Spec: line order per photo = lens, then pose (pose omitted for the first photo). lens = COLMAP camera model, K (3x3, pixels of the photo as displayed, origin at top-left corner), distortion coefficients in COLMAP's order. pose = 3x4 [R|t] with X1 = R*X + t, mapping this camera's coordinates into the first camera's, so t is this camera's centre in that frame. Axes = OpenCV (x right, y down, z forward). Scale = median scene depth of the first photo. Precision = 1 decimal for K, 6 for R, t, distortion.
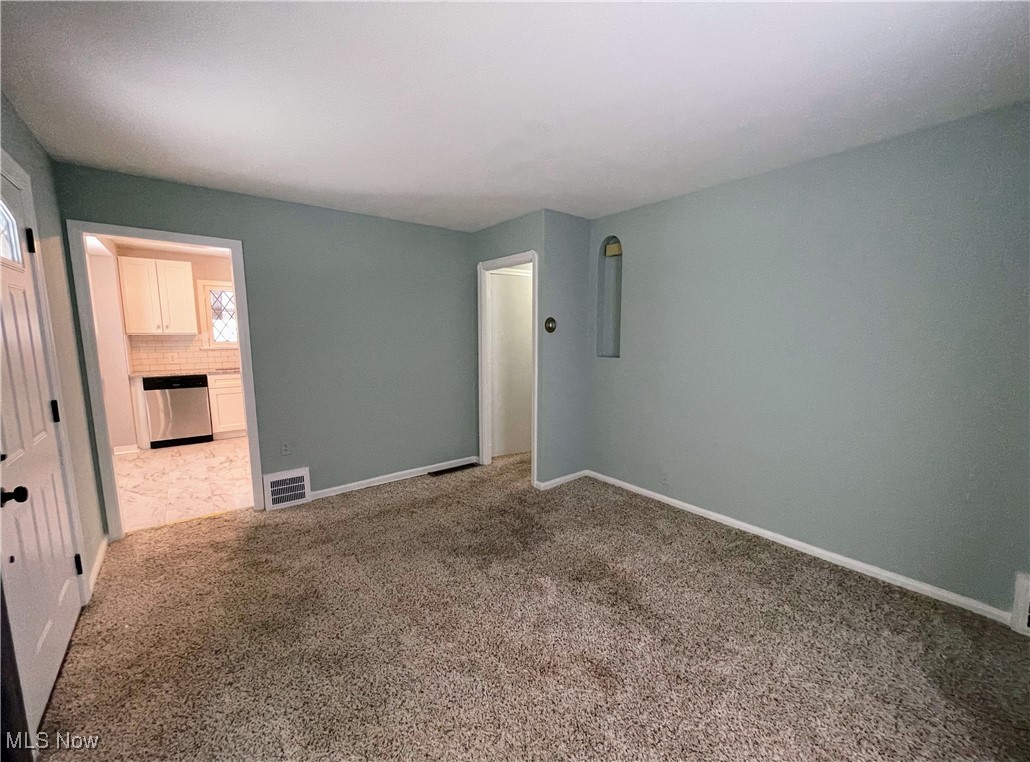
lens RADIAL K [[412.5, 0, 517.8], [0, 412.5, 387.3], [0, 0, 1]] dist [0.000278, 0.000048]
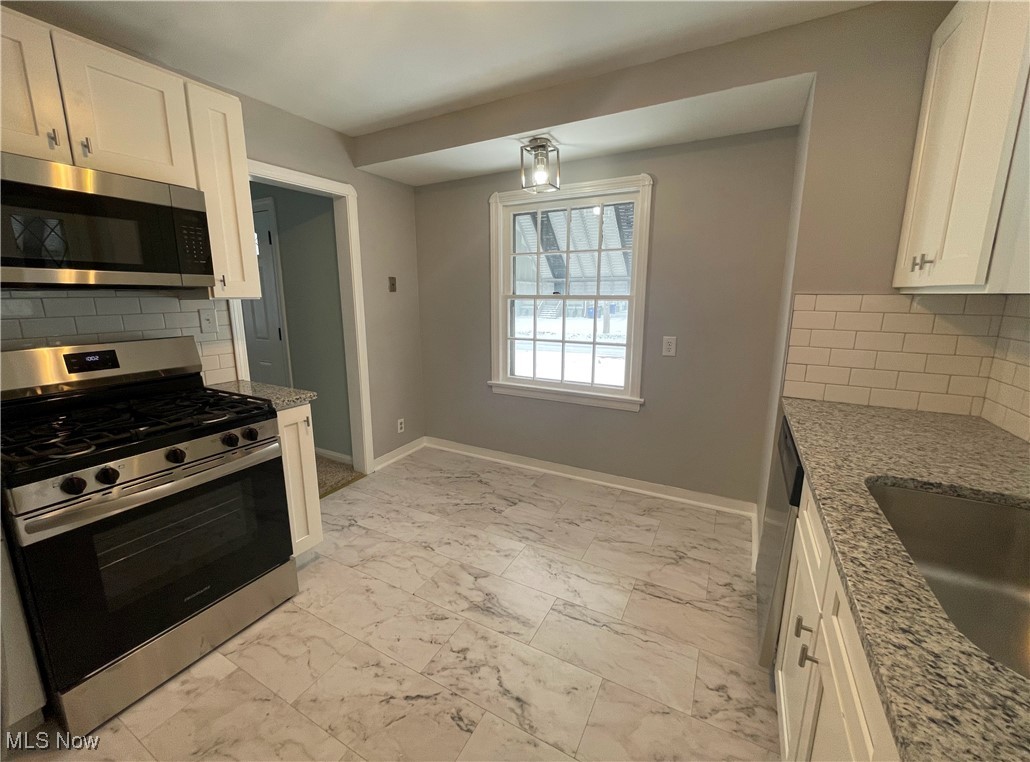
lens RADIAL K [[414.7, 0, 515.0], [0, 414.7, 381.0], [0, 0, 1]] dist [-0.001295, -0.000044]
pose [[-0.920324, 0.078996, -0.383096, -0.537329], [-0.055018, 0.943516, 0.326728, -0.151120], [0.387267, 0.321773, -0.863994, 1.184035]]
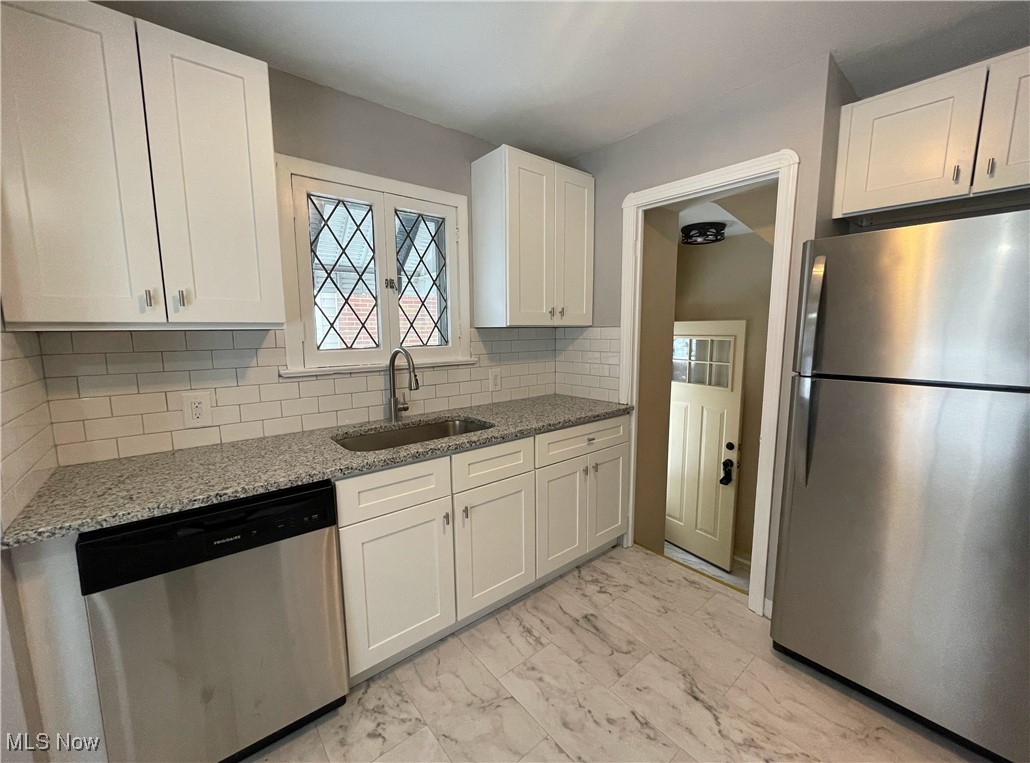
lens RADIAL K [[414.7, 0, 515.0], [0, 414.7, 381.5], [0, 0, 1]] dist [-0.001295, -0.000044]
pose [[0.999814, -0.011651, 0.015352, -0.673791], [0.011729, 0.999919, -0.004979, -0.095259], [-0.015292, 0.005158, 0.999870, 0.769065]]
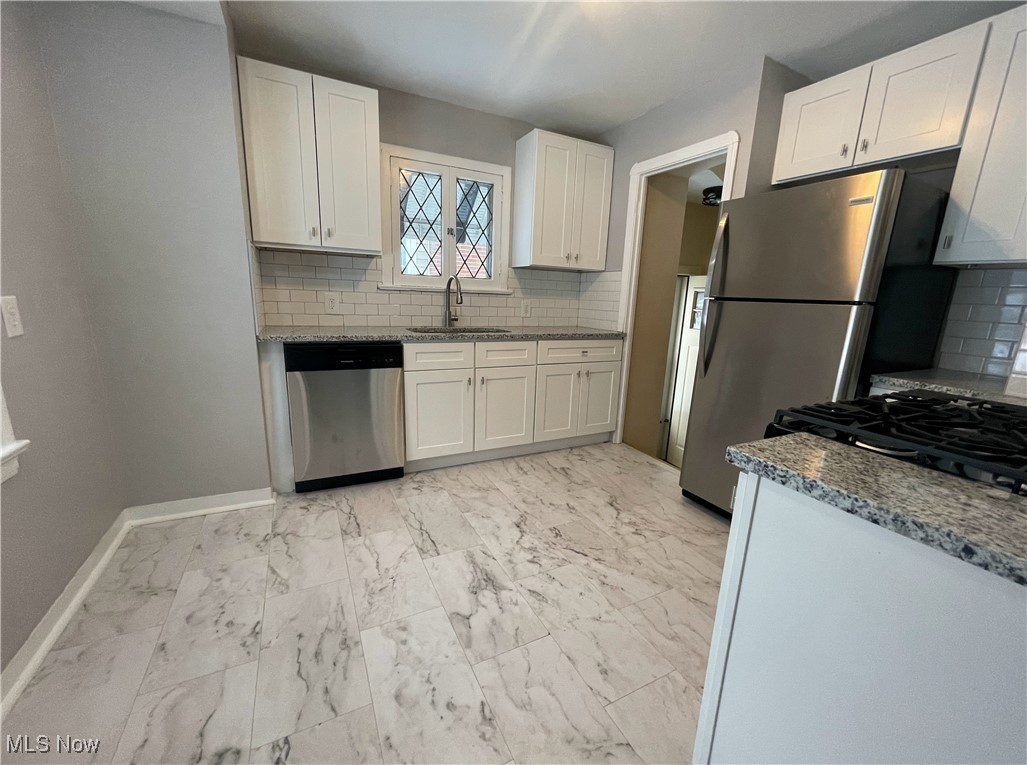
lens RADIAL K [[418.6, 0, 520.6], [0, 418.6, 383.6], [0, 0, 1]] dist [-0.000302, -0.000139]
pose [[0.980383, 0.076641, -0.181589, -0.562303], [-0.062726, 0.994724, 0.081180, -0.031469], [0.186852, -0.068198, 0.980018, 0.590202]]
